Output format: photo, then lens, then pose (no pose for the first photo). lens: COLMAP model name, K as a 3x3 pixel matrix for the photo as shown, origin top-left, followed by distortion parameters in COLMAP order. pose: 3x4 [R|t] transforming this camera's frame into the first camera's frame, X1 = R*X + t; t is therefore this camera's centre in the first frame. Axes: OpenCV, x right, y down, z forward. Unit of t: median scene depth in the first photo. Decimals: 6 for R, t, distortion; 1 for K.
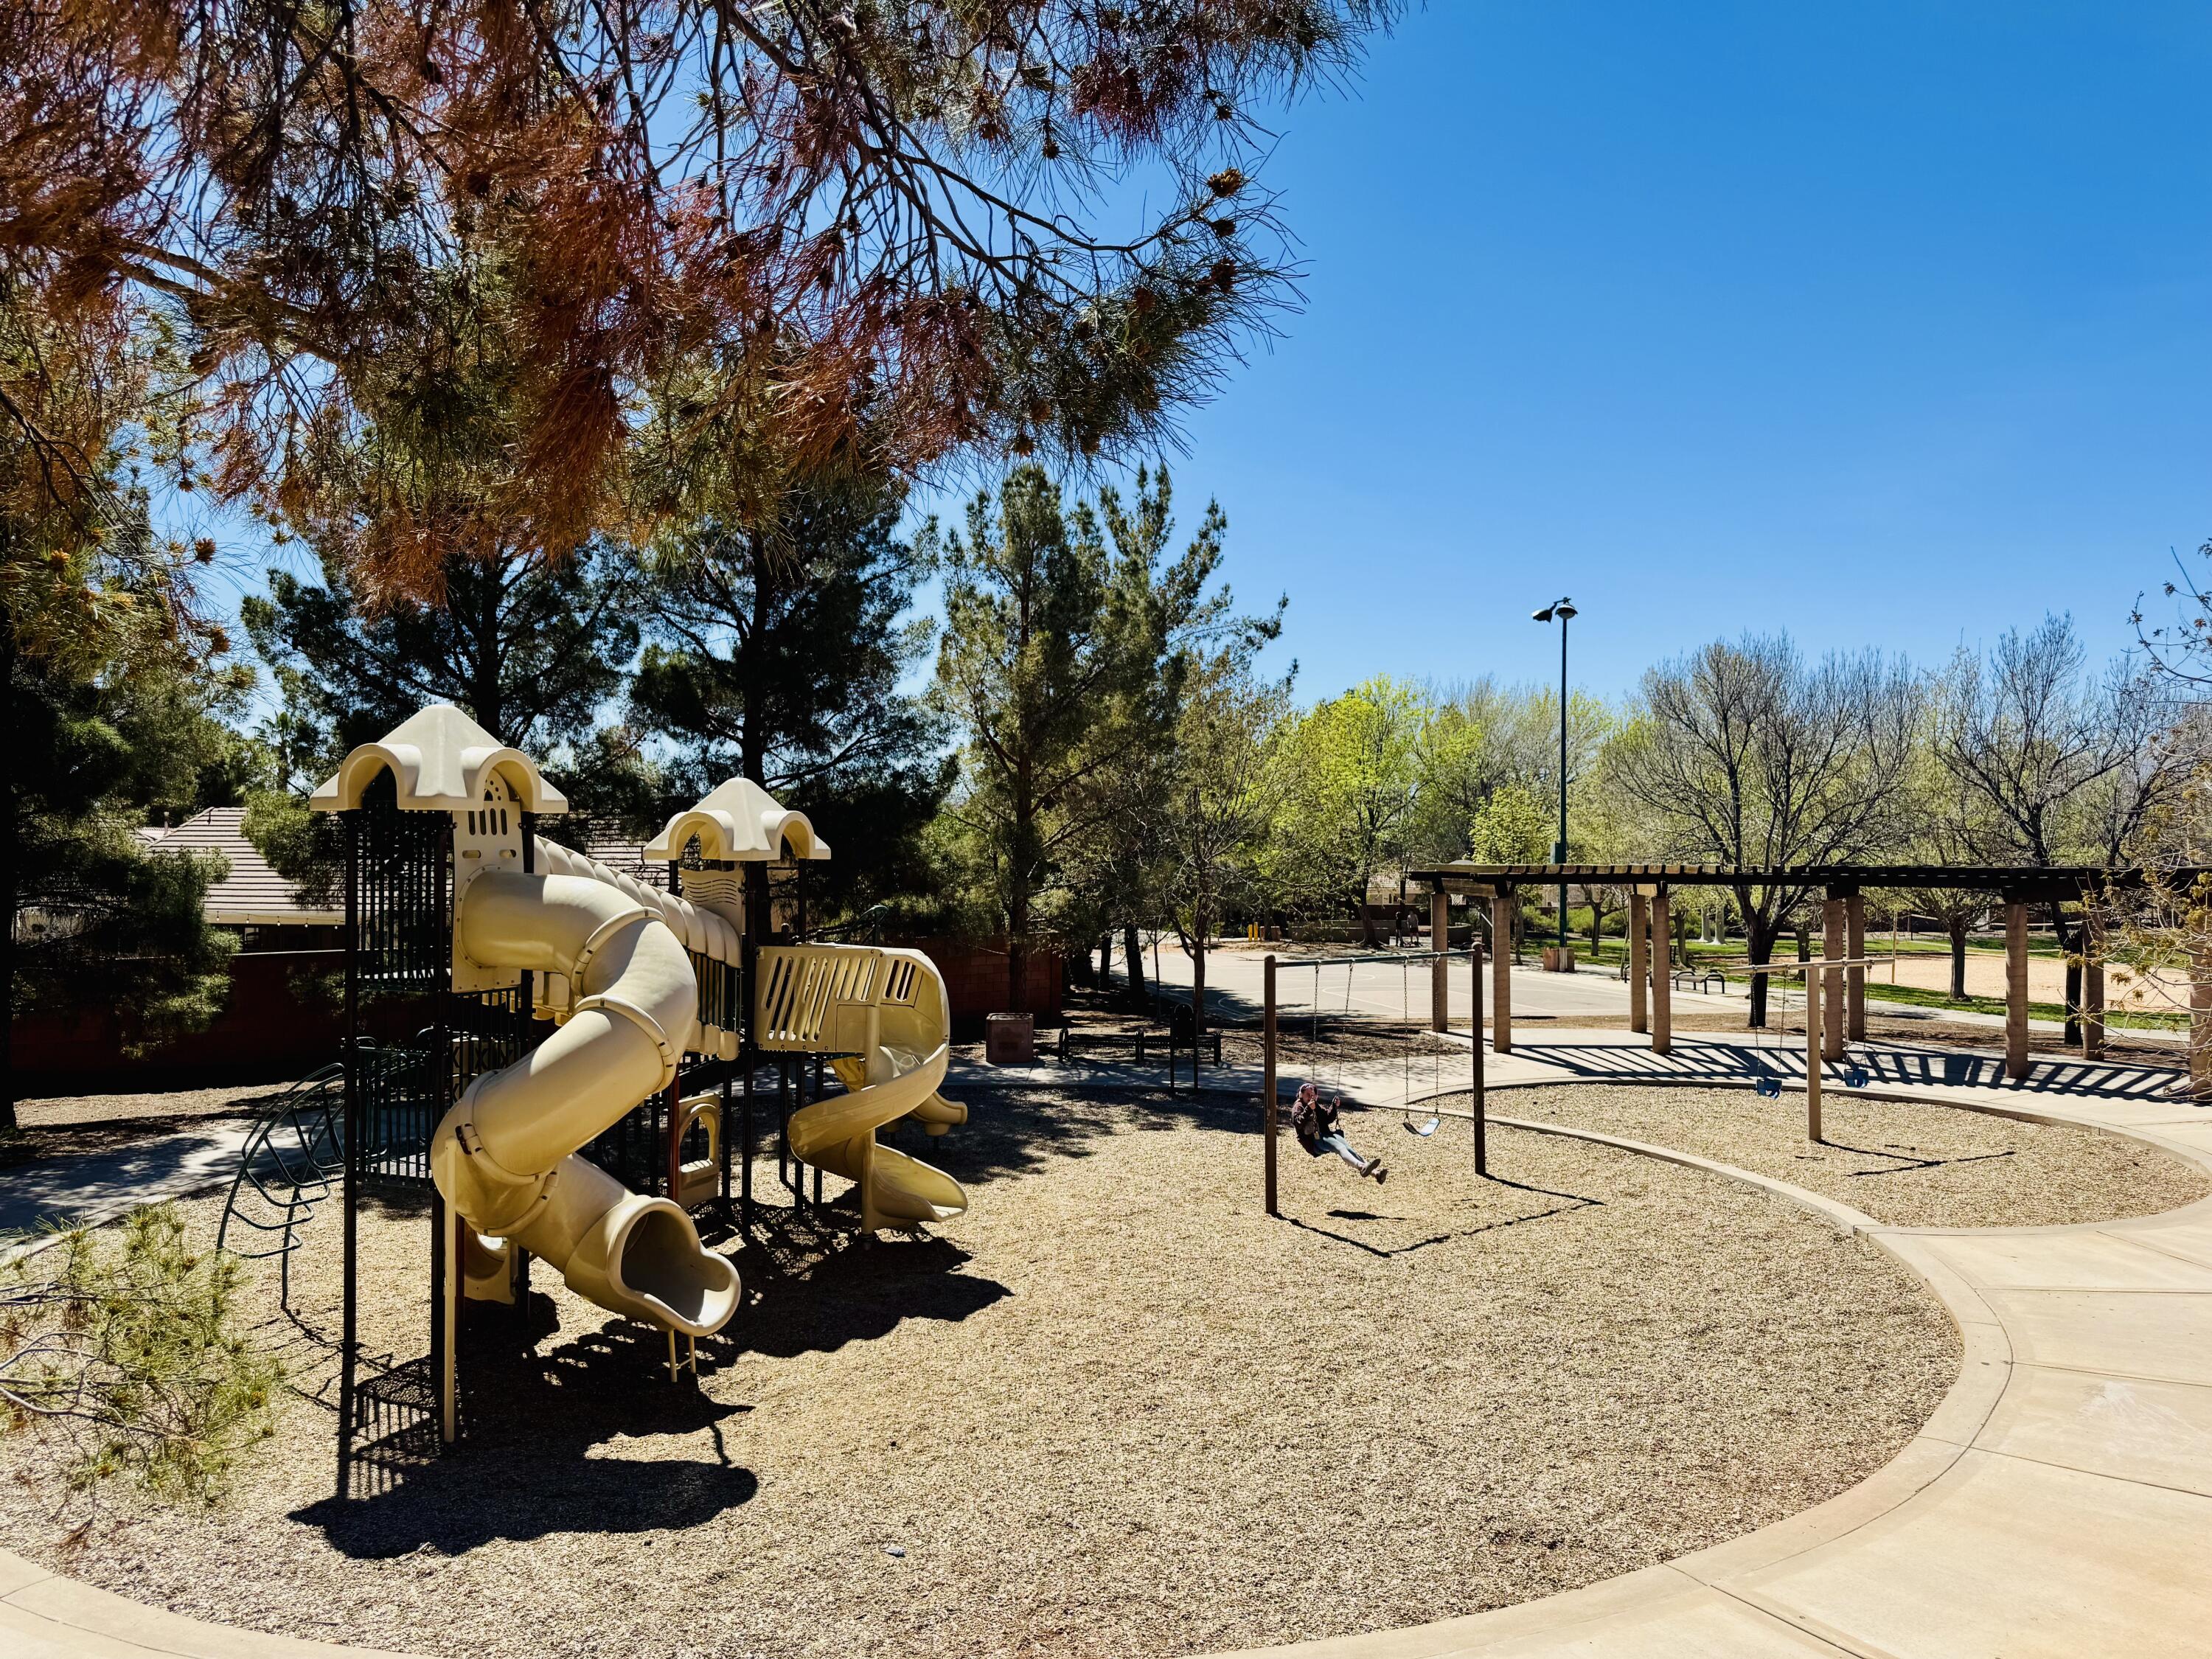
lens RADIAL K [[1547.4, 0, 1106.0], [0, 1547.4, 829.5], [0, 0, 1]] dist [0.077858, -0.089518]
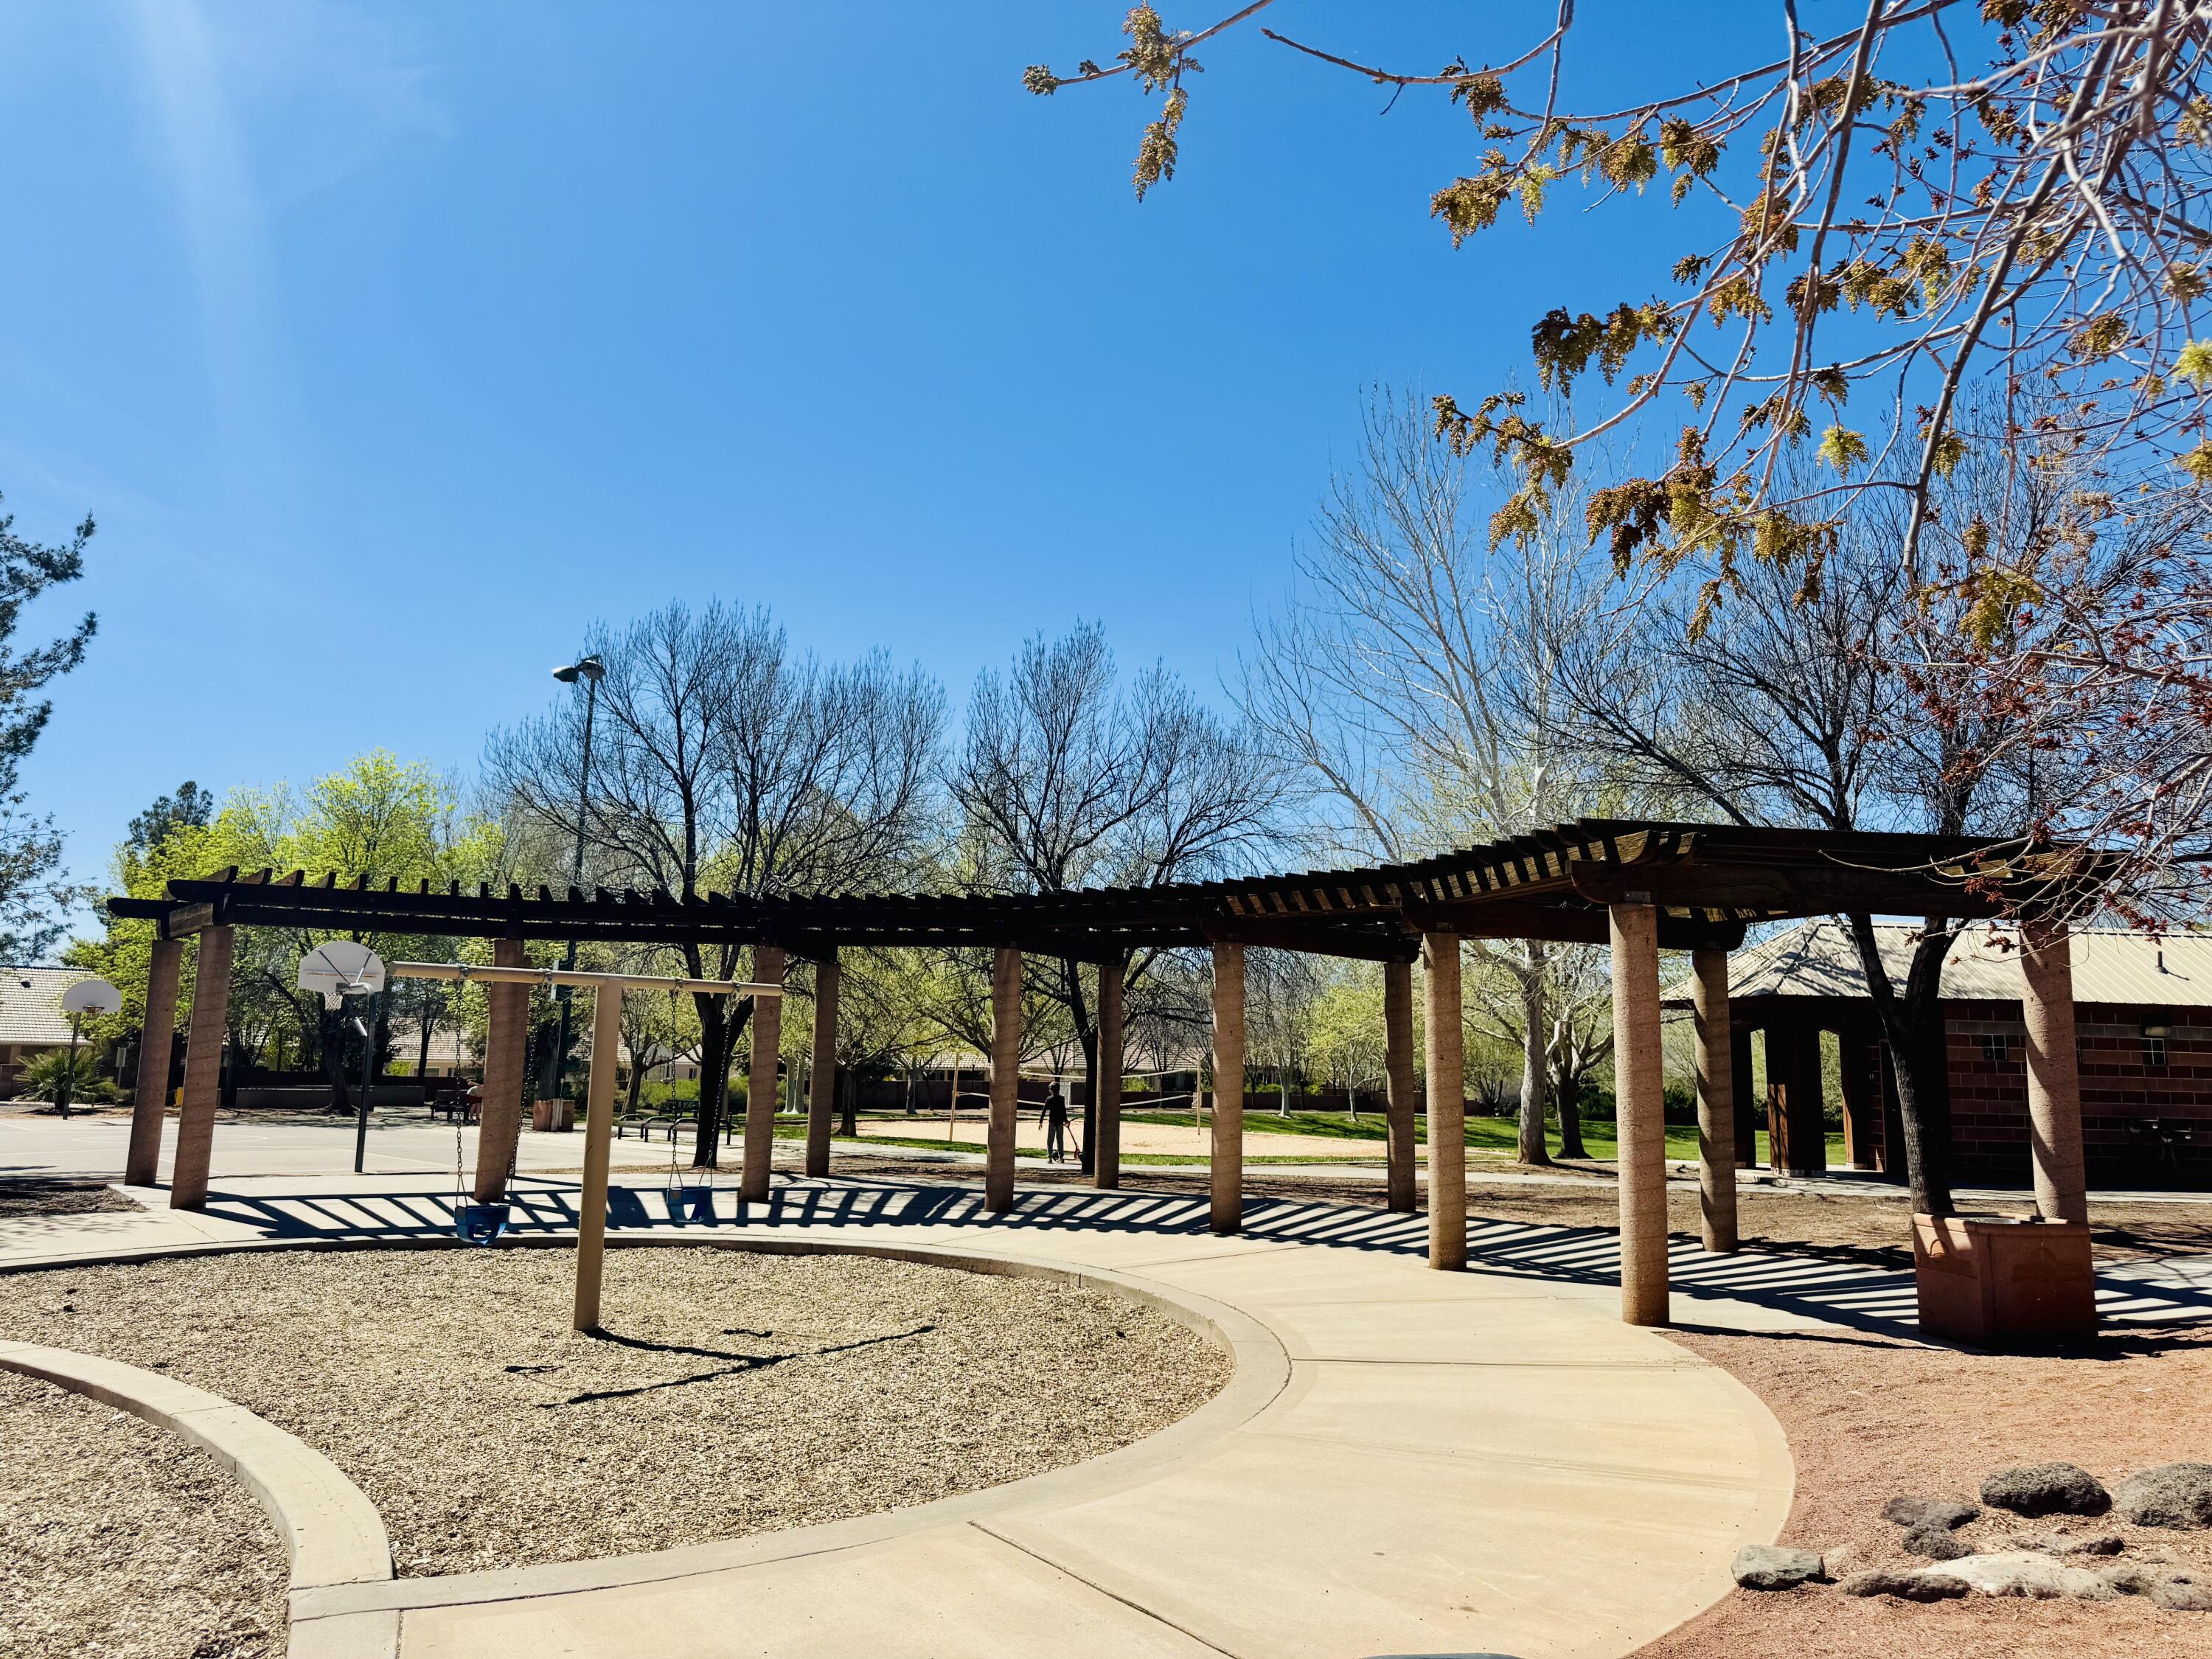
lens RADIAL K [[1504.7, 0, 1106.0], [0, 1504.7, 829.5], [0, 0, 1]] dist [0.000552, -0.001138]
pose [[0.868527, 0.094104, 0.486626, 0.259265], [-0.025454, 0.988984, -0.145820, 0.079010], [-0.494987, 0.114263, 0.861355, 0.362744]]
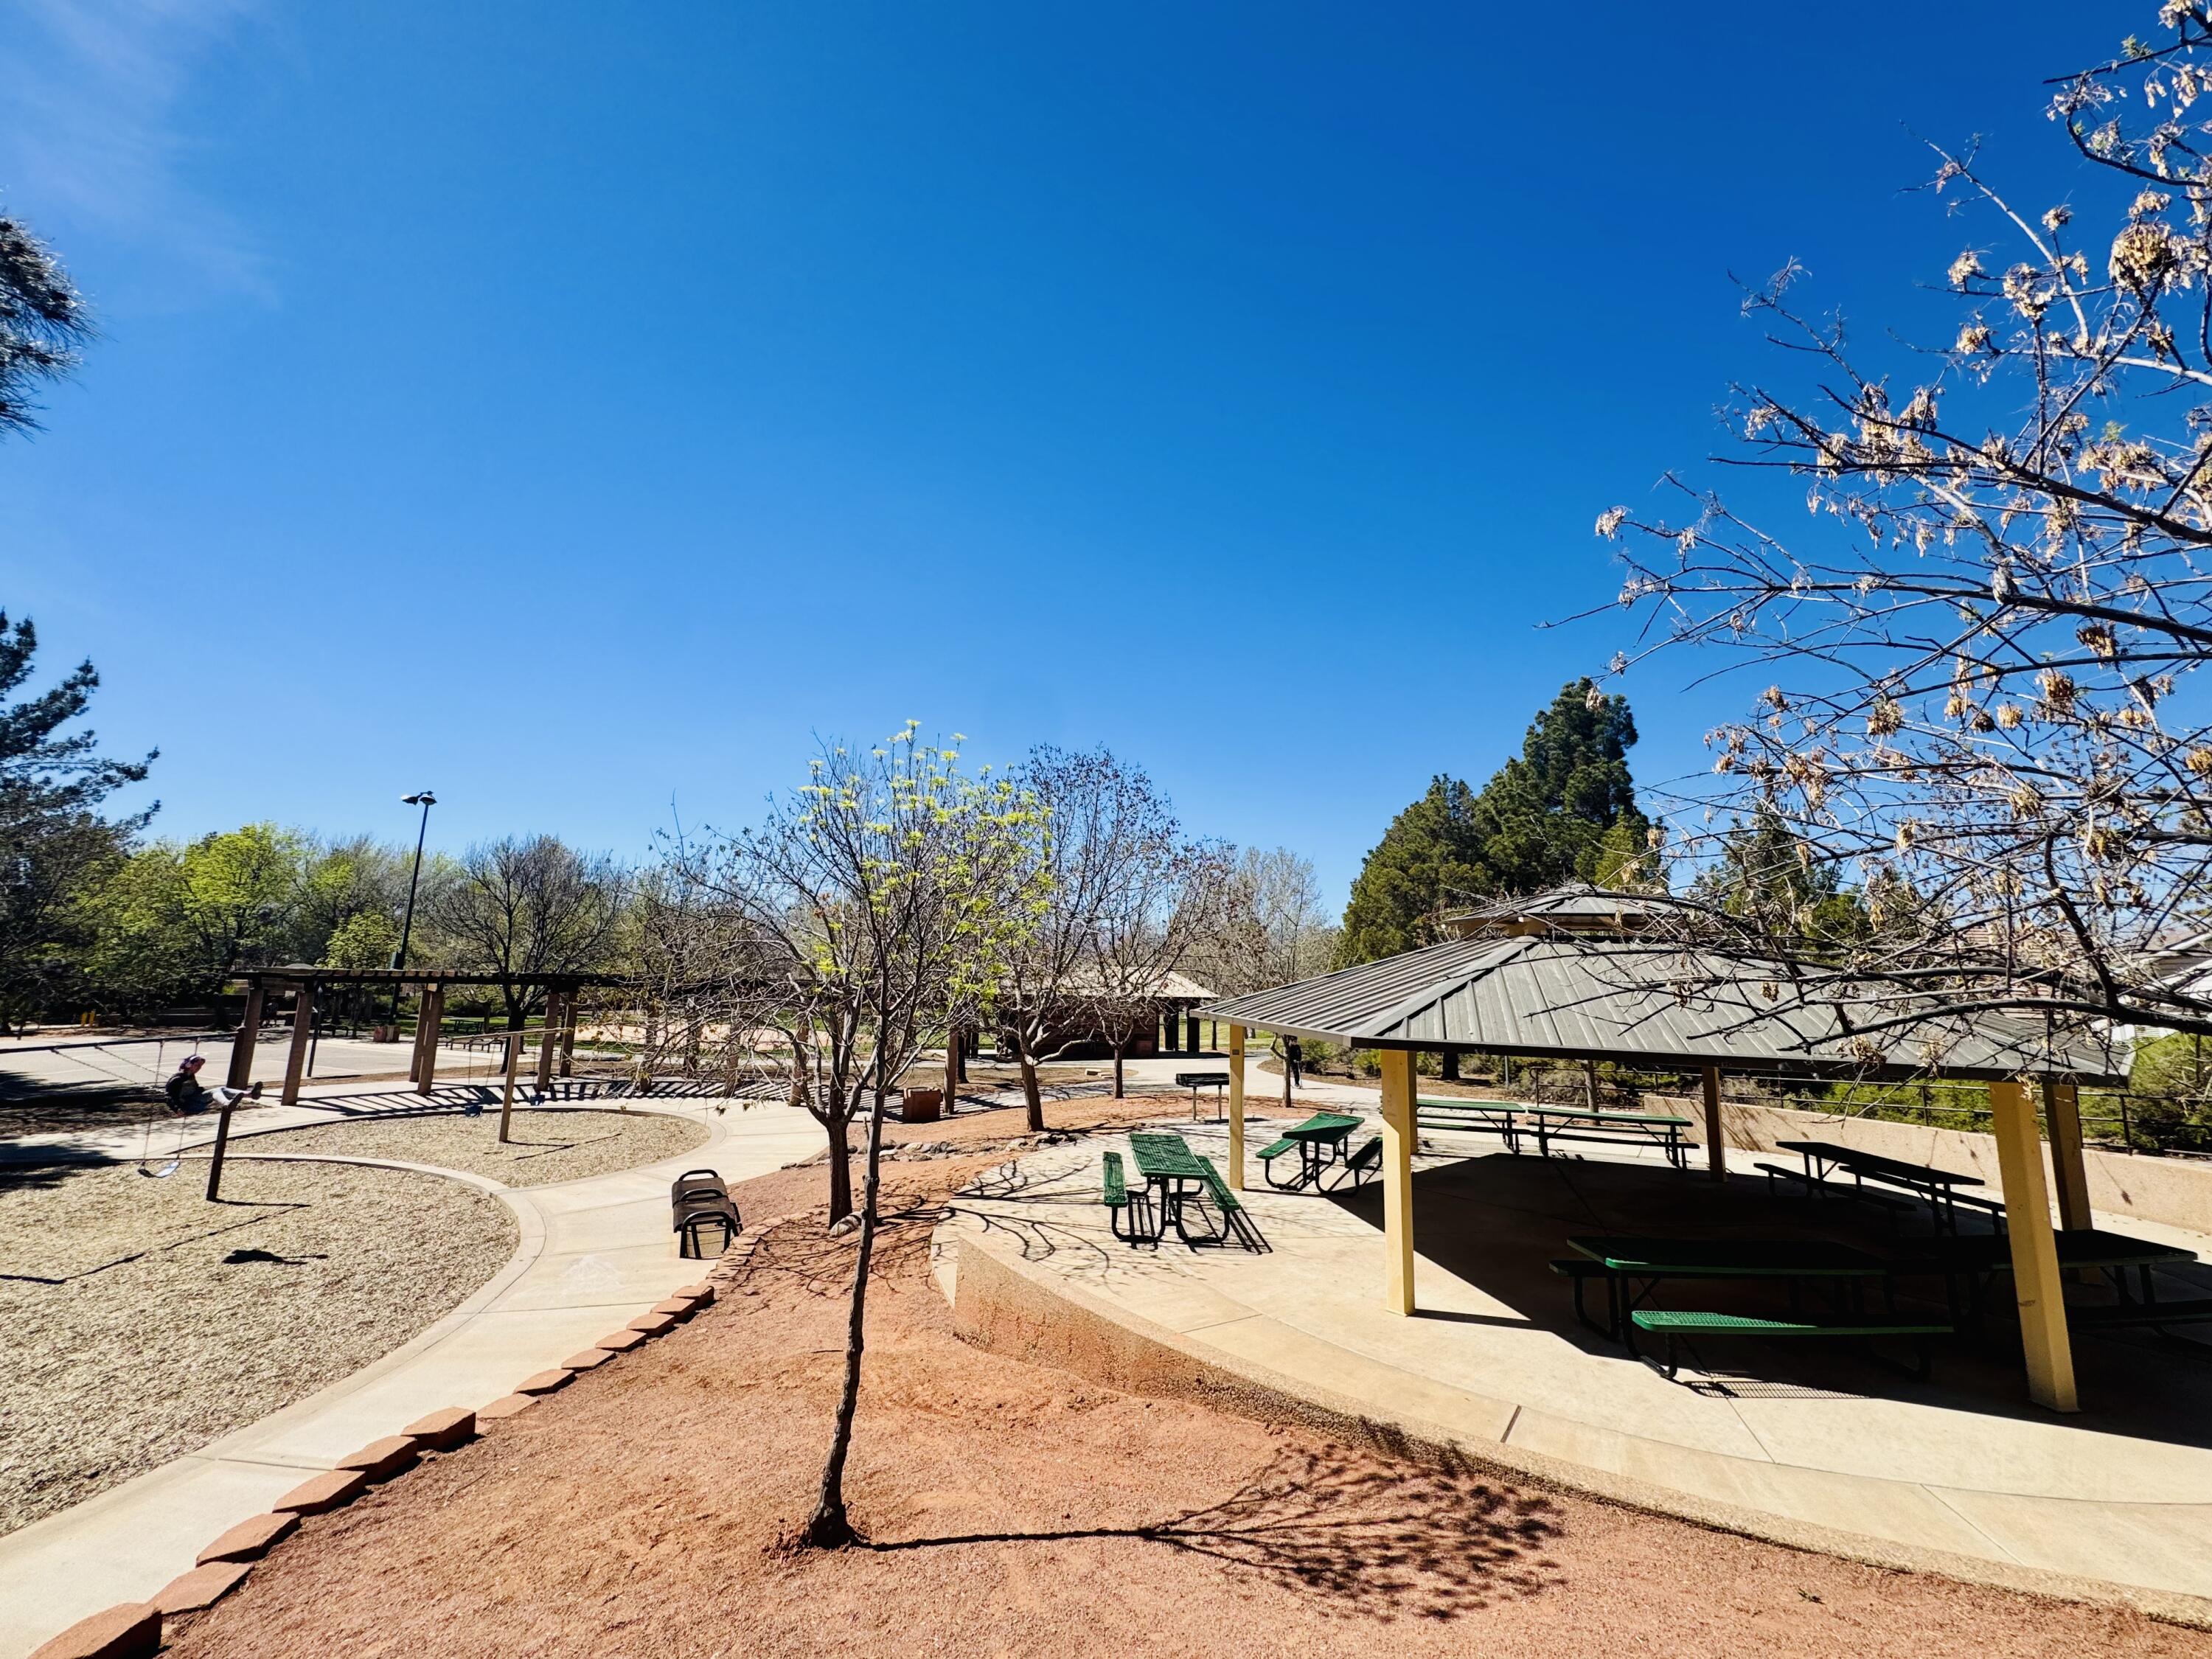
lens RADIAL K [[879.3, 0, 1106.0], [0, 879.3, 829.5], [0, 0, 1]] dist [0.000417, -0.000257]
pose [[0.606206, 0.147948, 0.781425, 0.045603], [-0.040212, 0.986990, -0.155672, -0.006635], [-0.794290, 0.062947, 0.604269, -0.070516]]
